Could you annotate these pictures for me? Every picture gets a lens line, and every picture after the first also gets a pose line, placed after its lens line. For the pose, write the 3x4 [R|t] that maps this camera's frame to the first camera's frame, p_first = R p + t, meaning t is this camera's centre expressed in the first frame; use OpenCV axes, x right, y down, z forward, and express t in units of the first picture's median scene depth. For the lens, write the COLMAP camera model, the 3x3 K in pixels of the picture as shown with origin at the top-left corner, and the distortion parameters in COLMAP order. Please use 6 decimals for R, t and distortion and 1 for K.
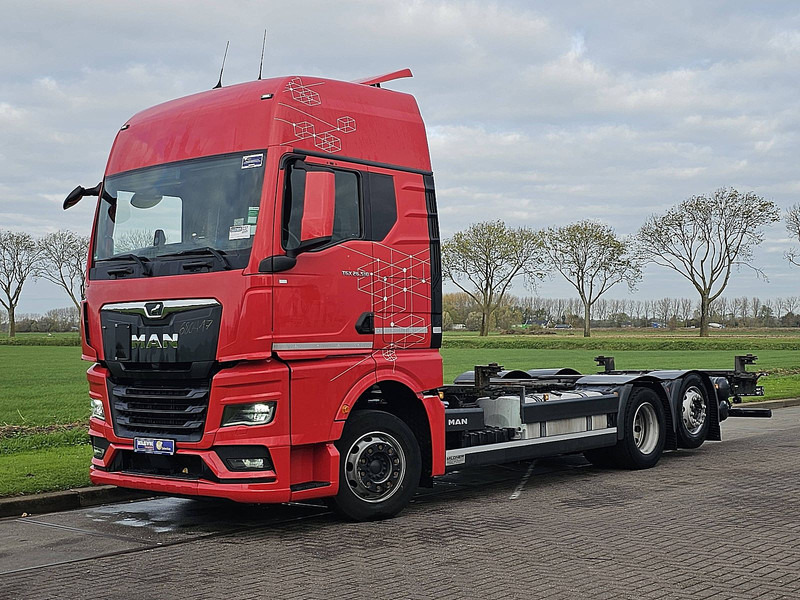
lens RADIAL K [[1125.8, 0, 522.7], [0, 1125.8, 298.8], [0, 0, 1]] dist [-0.024216, 0.000045]
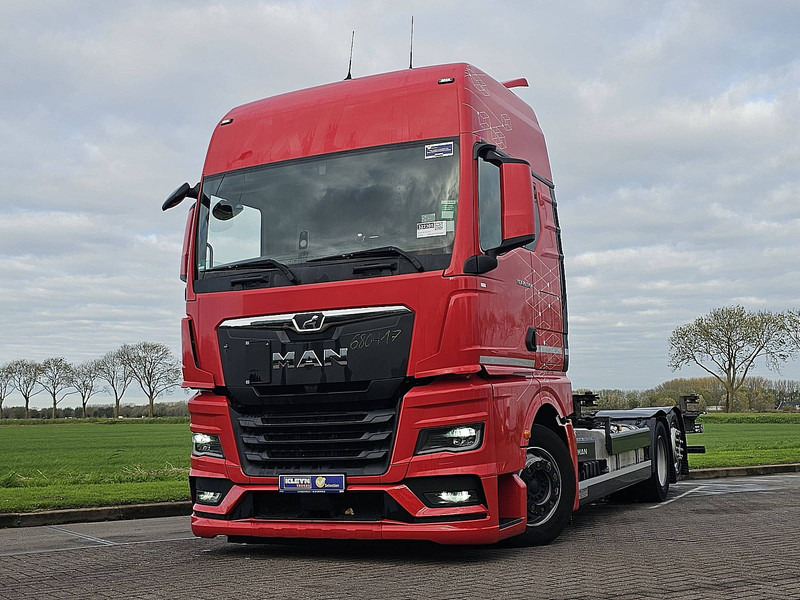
lens RADIAL K [[931.1, 0, 338.6], [0, 931.1, 317.0], [0, 0, 1]] dist [0.027216, 0.024998]
pose [[0.976342, 0.005909, 0.216150, -0.469129], [0.011845, 0.996664, -0.080750, 0.064923], [-0.215906, 0.081400, 0.973015, 0.313753]]
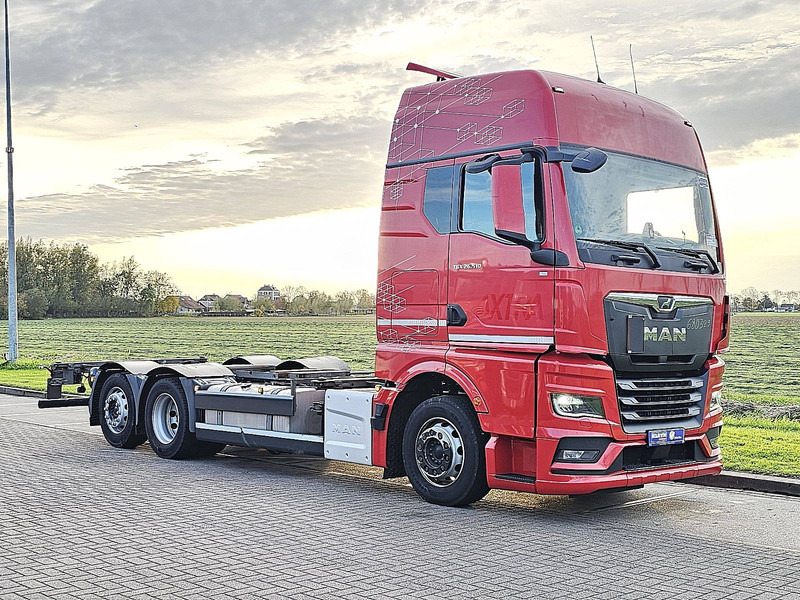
lens RADIAL K [[1065.2, 0, 398.7], [0, 1065.2, 299.8], [0, 0, 1]] dist [-0.084326, 0.035319]
pose [[0.191531, 0.040728, 0.980641, -1.343382], [-0.062303, 0.997628, -0.029265, 0.051222], [-0.979507, -0.055492, 0.193614, 1.076401]]
